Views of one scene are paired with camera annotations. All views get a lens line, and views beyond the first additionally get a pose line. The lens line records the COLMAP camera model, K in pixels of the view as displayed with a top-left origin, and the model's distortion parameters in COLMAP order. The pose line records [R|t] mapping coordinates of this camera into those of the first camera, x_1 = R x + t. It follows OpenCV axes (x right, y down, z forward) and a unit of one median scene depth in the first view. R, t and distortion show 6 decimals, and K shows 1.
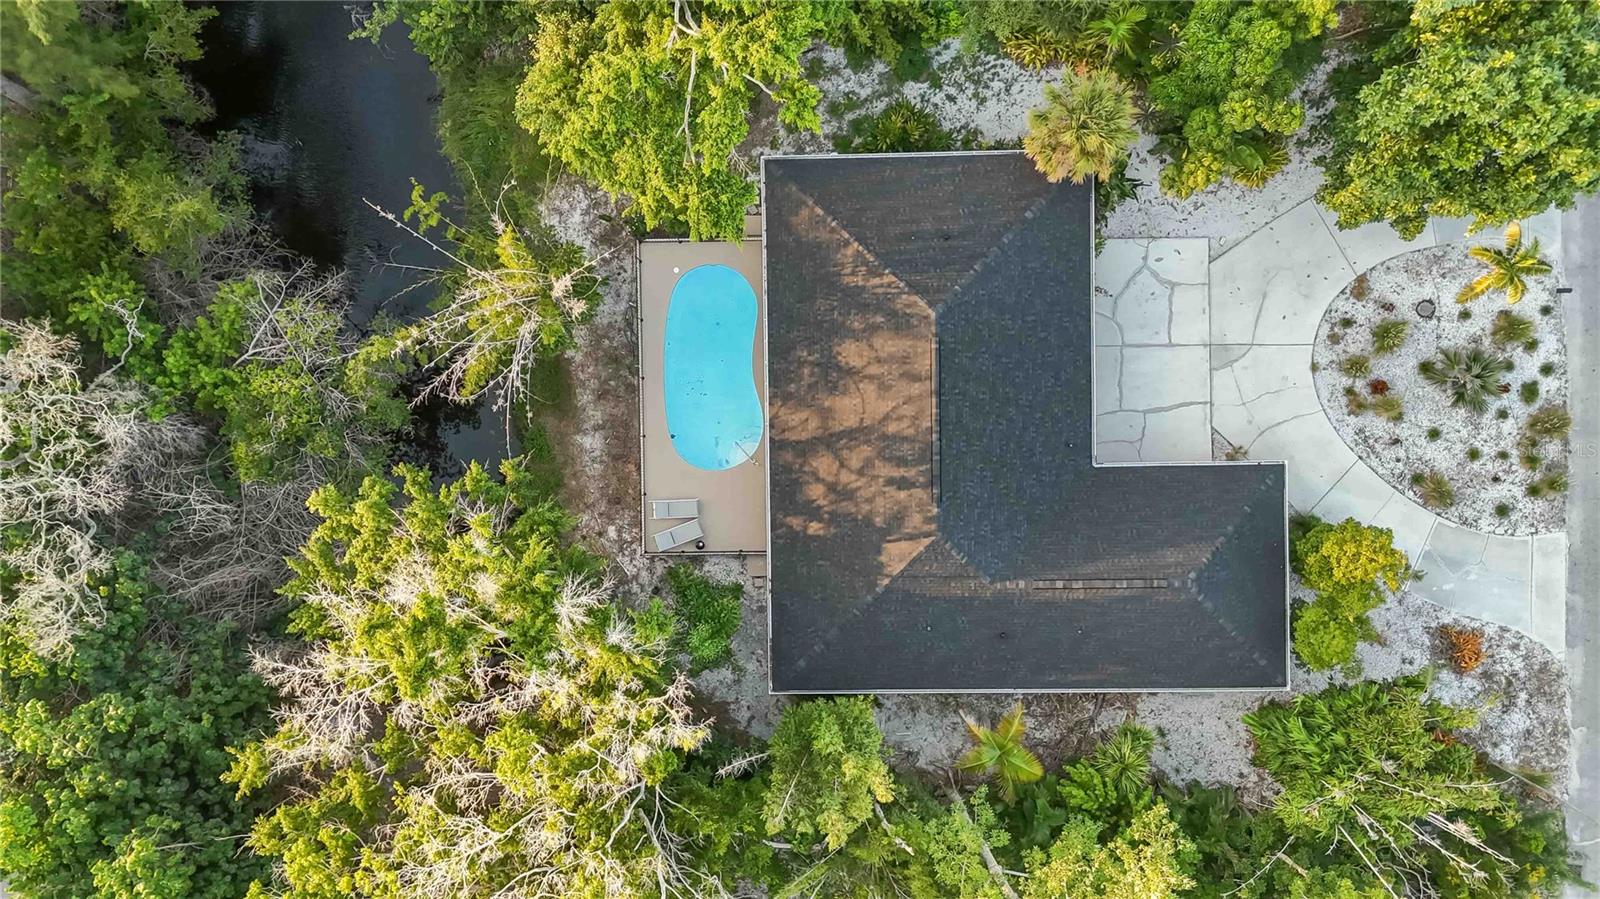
lens RADIAL K [[1177.2, 0, 802.7], [0, 1177.2, 444.7], [0, 0, 1]] dist [0.069506, -0.058821]
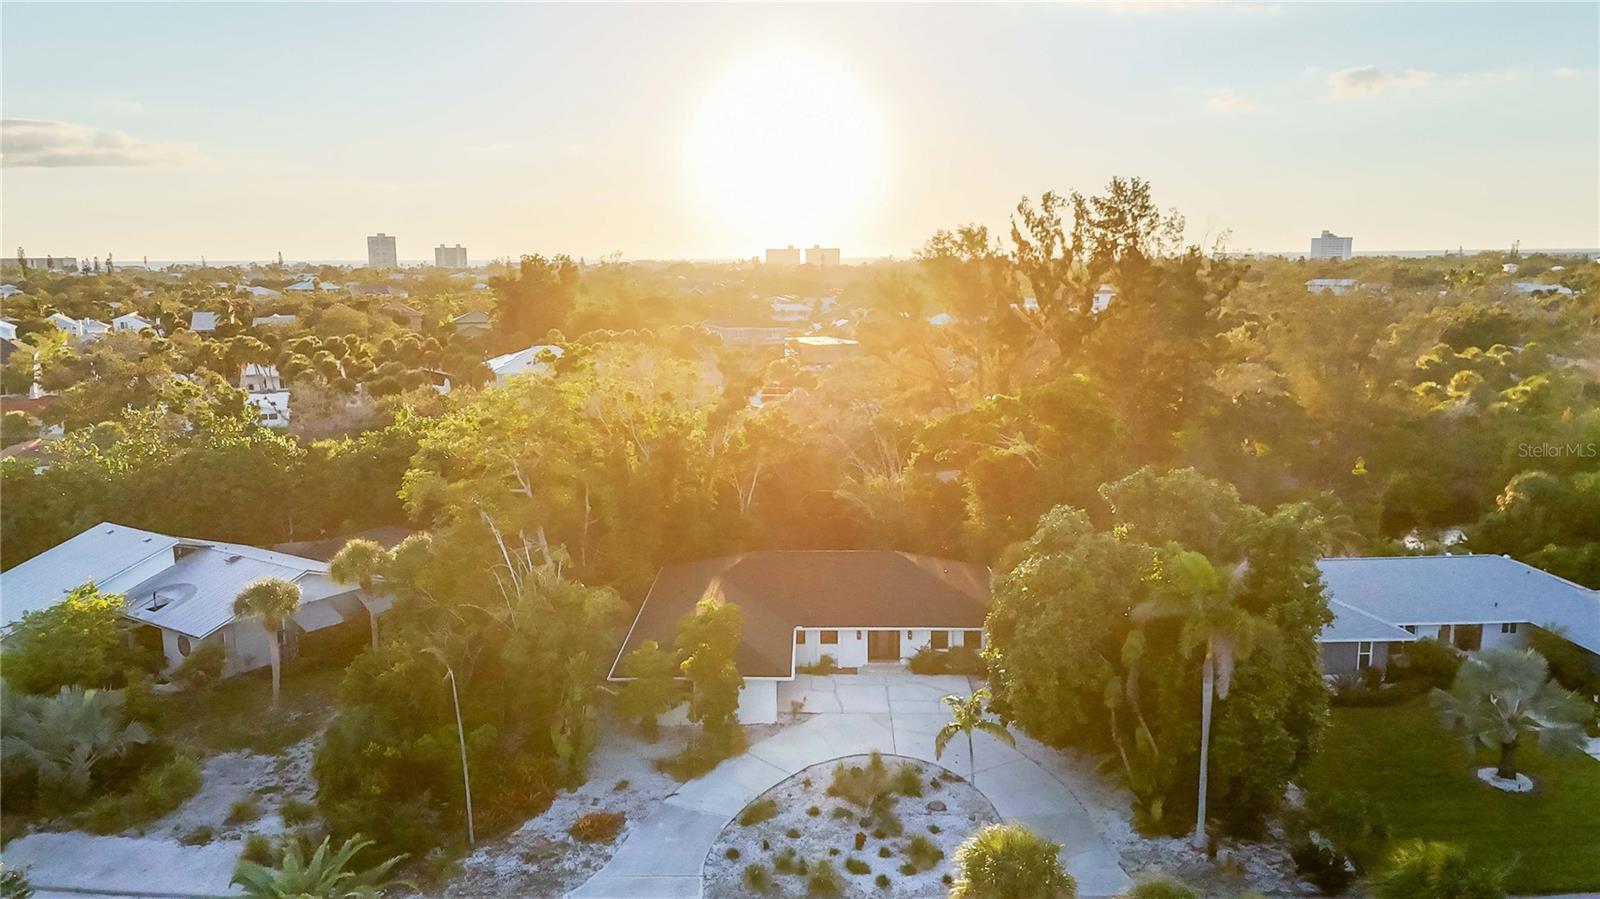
lens RADIAL K [[1177.2, 0, 798.5], [0, 1177.2, 459.8], [0, 0, 1]] dist [0.069506, -0.058821]
pose [[-0.025854, 0.186883, -0.982042, 1.571719], [-0.999665, -0.003925, 0.025571, -0.021731], [0.000924, 0.982374, 0.186922, 0.557647]]
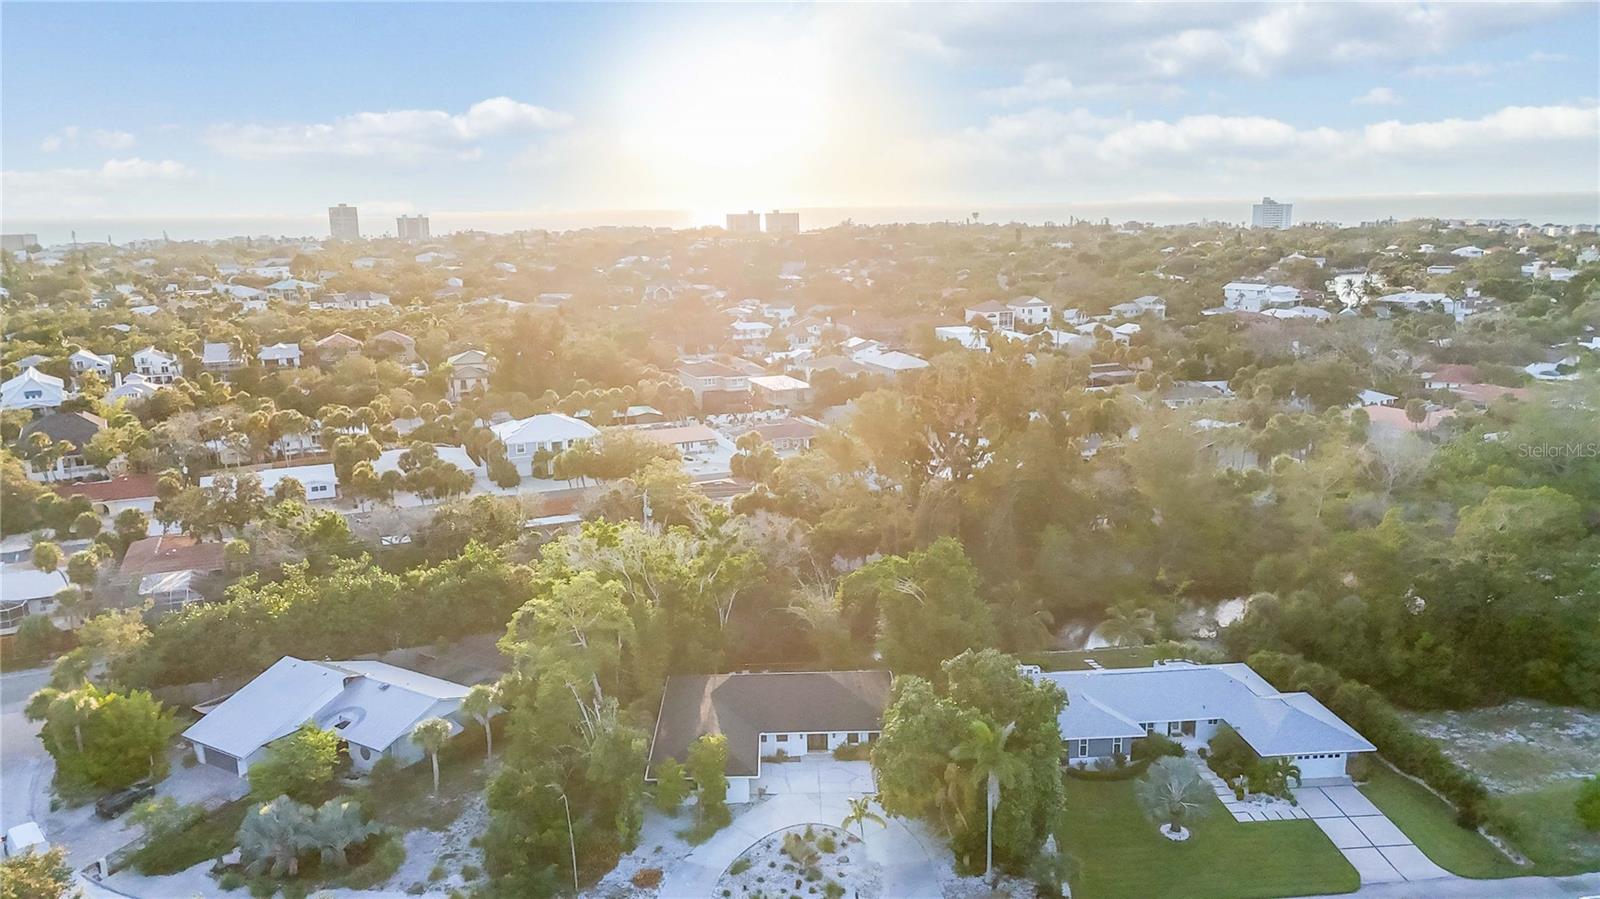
lens RADIAL K [[1177.2, 0, 797.2], [0, 1177.2, 452.6], [0, 0, 1]] dist [0.069506, -0.058821]
pose [[0.005991, 0.222332, -0.974953, 2.245106], [-0.999938, 0.010461, -0.003758, -0.048185], [0.009363, 0.974915, 0.222381, 0.028214]]
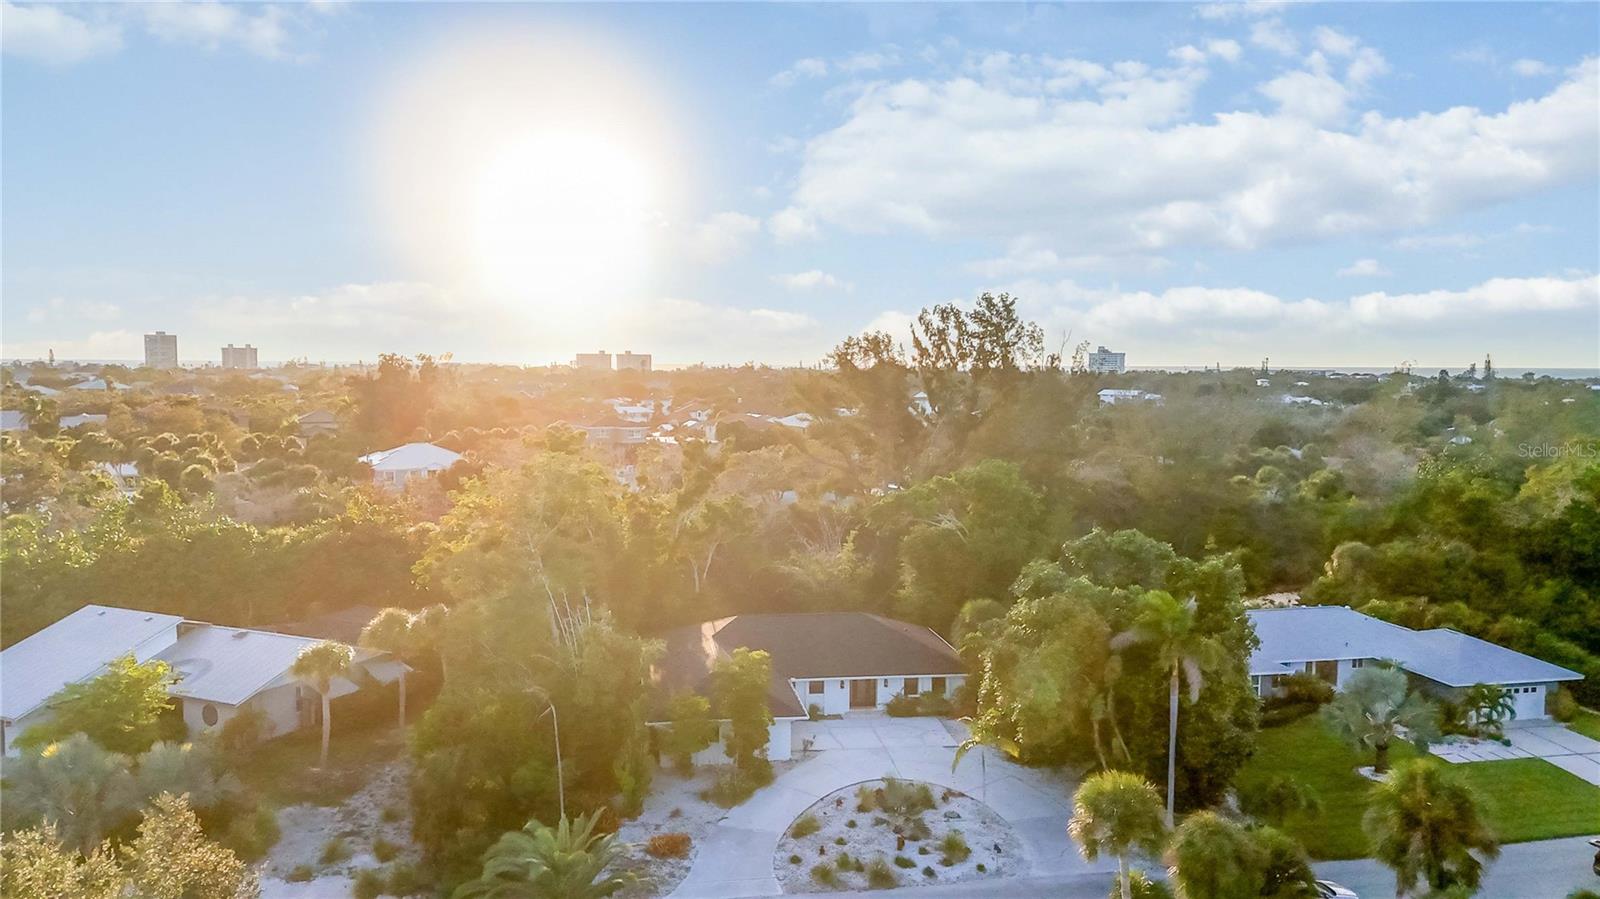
lens RADIAL K [[1177.2, 0, 798.5], [0, 1177.2, 447.2], [0, 0, 1]] dist [0.069506, -0.058821]
pose [[0.138426, 0.088297, -0.986429, 1.771009], [-0.990246, -0.003599, -0.139284, 0.223876], [-0.015849, 0.996088, 0.086938, 0.566629]]
